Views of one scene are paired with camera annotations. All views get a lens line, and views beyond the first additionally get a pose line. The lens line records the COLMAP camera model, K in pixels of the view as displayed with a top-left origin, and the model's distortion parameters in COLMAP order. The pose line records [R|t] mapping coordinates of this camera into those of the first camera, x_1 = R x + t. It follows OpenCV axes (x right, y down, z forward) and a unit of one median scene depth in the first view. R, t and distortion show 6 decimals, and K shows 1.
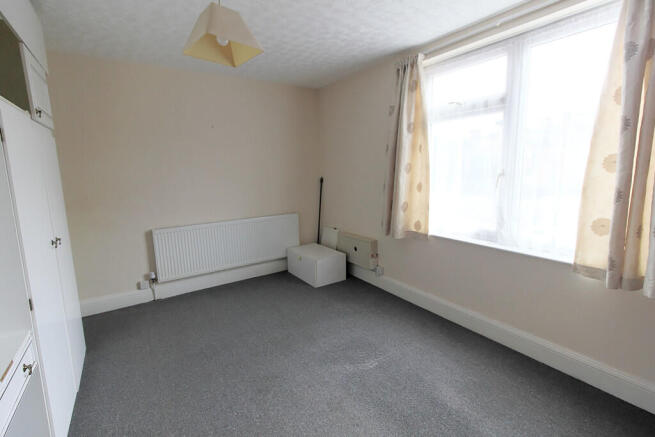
lens RADIAL K [[301.8, 0, 330.0], [0, 301.8, 213.3], [0, 0, 1]] dist [0.002665, 0.000577]
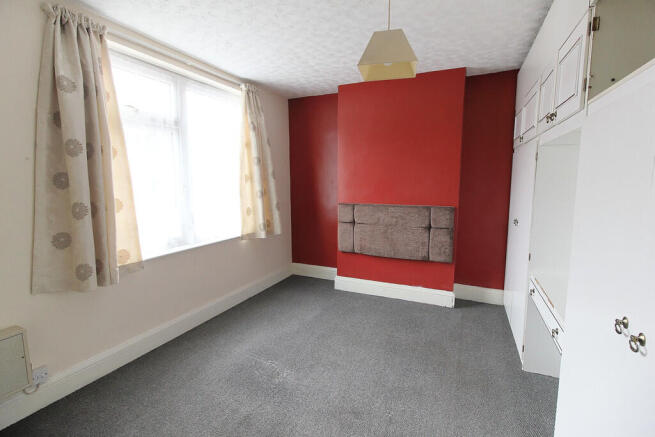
lens RADIAL K [[301.8, 0, 330.0], [0, 301.8, 213.3], [0, 0, 1]] dist [0.002665, 0.000577]
pose [[-0.522282, -0.078977, 0.849108, -0.721302], [0.132835, 0.976014, 0.172487, -0.148813], [-0.842363, 0.202878, -0.499264, 1.094838]]
